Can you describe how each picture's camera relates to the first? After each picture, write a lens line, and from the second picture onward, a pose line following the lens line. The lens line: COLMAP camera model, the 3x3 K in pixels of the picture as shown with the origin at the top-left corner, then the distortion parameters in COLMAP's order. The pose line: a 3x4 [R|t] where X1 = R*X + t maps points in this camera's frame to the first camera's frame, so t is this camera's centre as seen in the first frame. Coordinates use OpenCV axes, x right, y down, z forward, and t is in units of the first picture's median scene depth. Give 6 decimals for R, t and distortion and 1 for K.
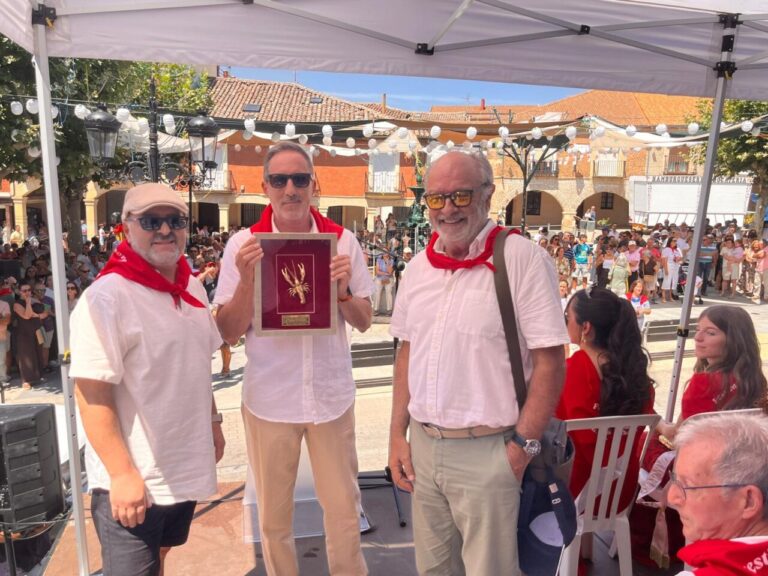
lens RADIAL K [[609.2, 0, 379.1], [0, 609.2, 299.7], [0, 0, 1]] dist [0.015900, -0.024940]
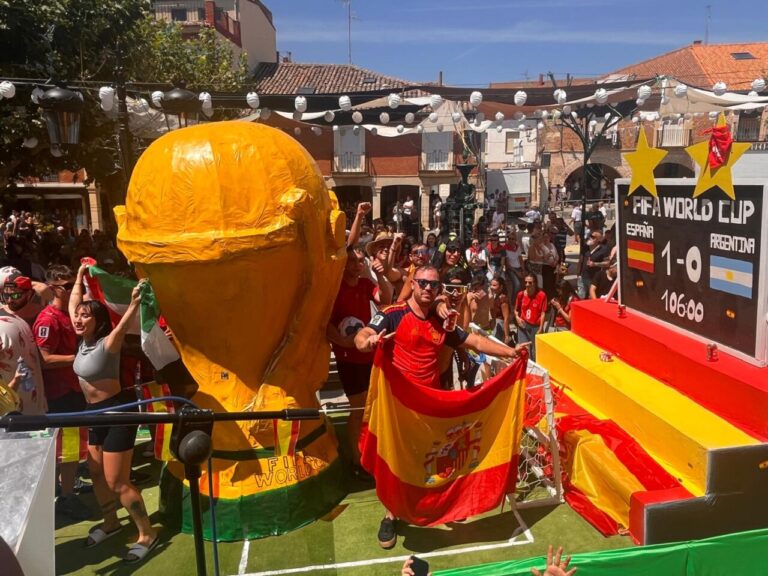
lens RADIAL K [[586.8, 0, 382.0], [0, 586.8, 292.7], [0, 0, 1]] dist [-0.015070, 0.020101]
pose [[0.995069, -0.011756, -0.098487, 0.022911], [0.014780, 0.999440, 0.030034, -0.020809], [0.098079, -0.031342, 0.994685, 0.104001]]
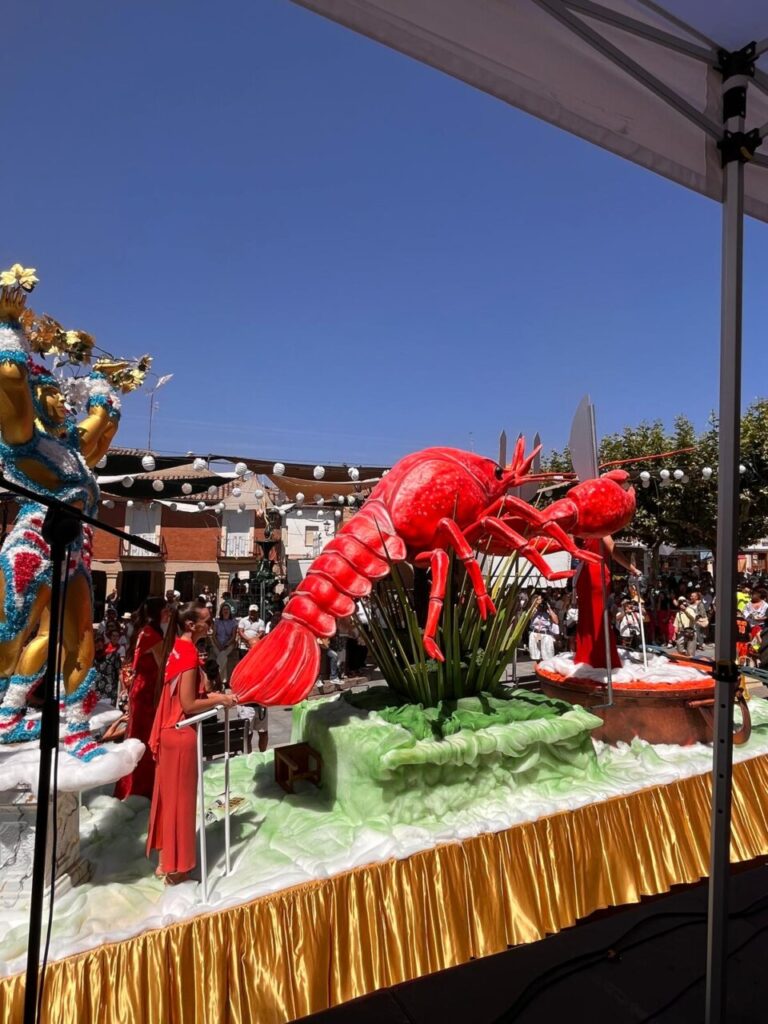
lens RADIAL K [[594.7, 0, 389.4], [0, 594.7, 506.3], [0, 0, 1]] dist [-0.002391, -0.002111]
pose [[0.969055, 0.014976, 0.246391, 0.019819], [0.050575, 0.964937, -0.257562, 0.005570], [-0.241609, 0.262053, 0.934320, 0.088132]]
